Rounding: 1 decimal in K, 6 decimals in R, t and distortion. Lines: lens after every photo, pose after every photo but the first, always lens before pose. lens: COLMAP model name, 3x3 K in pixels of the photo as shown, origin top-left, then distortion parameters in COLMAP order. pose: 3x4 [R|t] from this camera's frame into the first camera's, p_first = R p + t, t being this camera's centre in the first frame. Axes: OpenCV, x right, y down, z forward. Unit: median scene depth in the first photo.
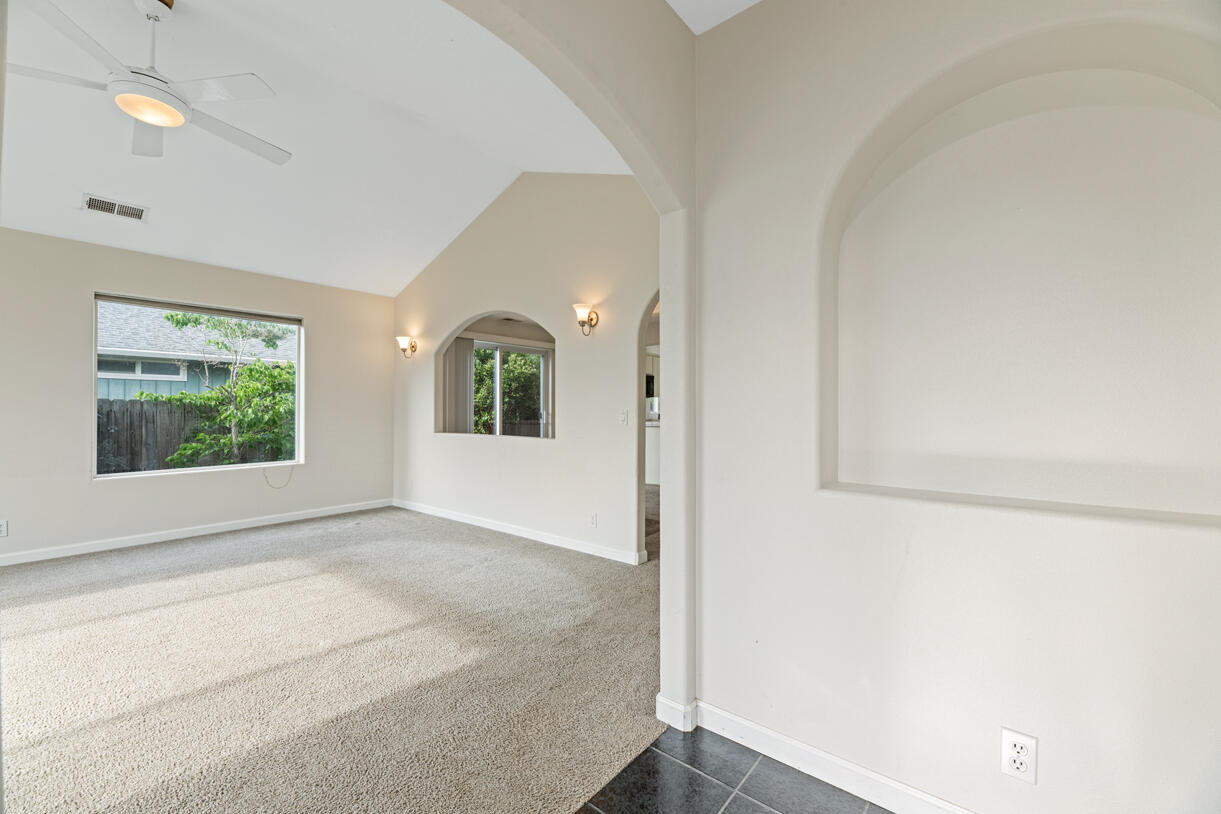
lens RADIAL K [[489.0, 0, 603.1], [0, 489.0, 407.8], [0, 0, 1]] dist [-0.002062, -0.000544]
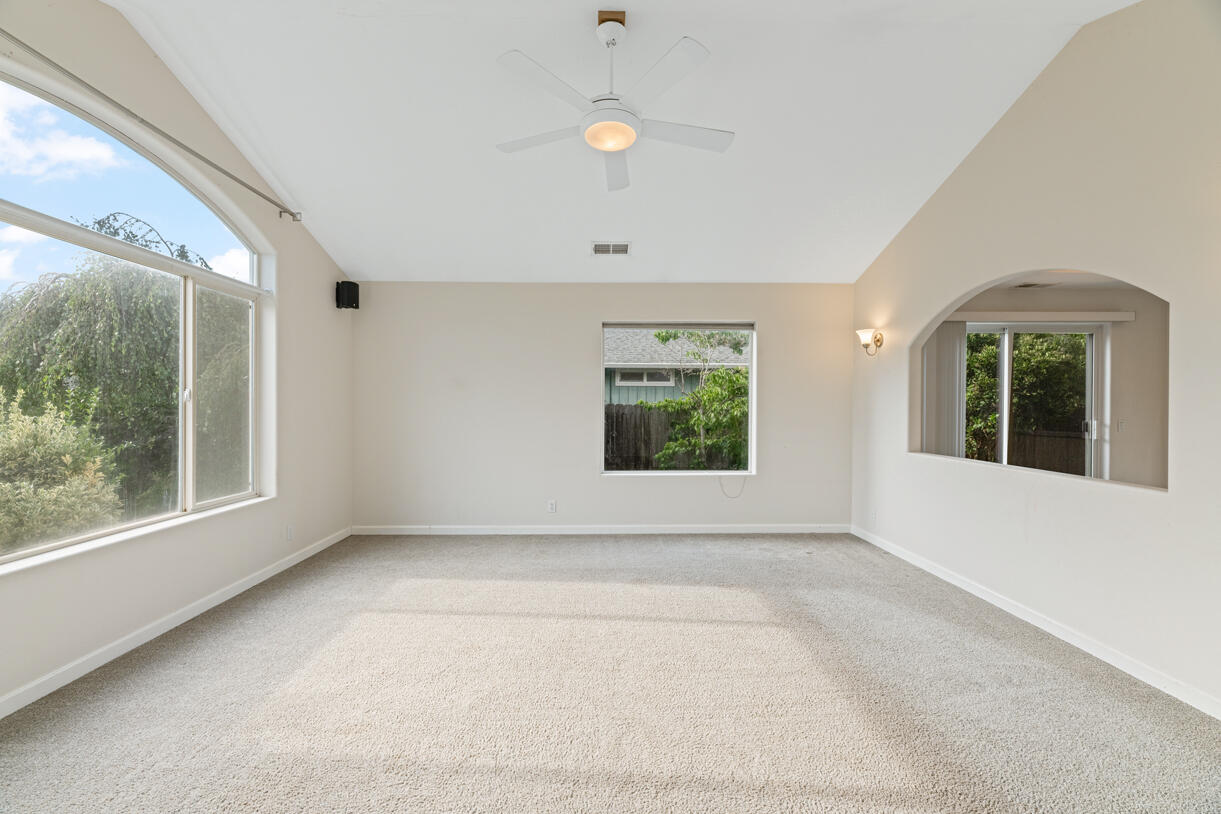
lens RADIAL K [[489.4, 0, 607.3], [0, 489.4, 407.5], [0, 0, 1]] dist [0.000153, -0.002708]
pose [[0.649205, 0.007606, -0.760576, -0.067944], [0.001702, 0.999933, 0.011452, -0.025810], [0.760612, -0.008729, 0.649148, 0.145994]]
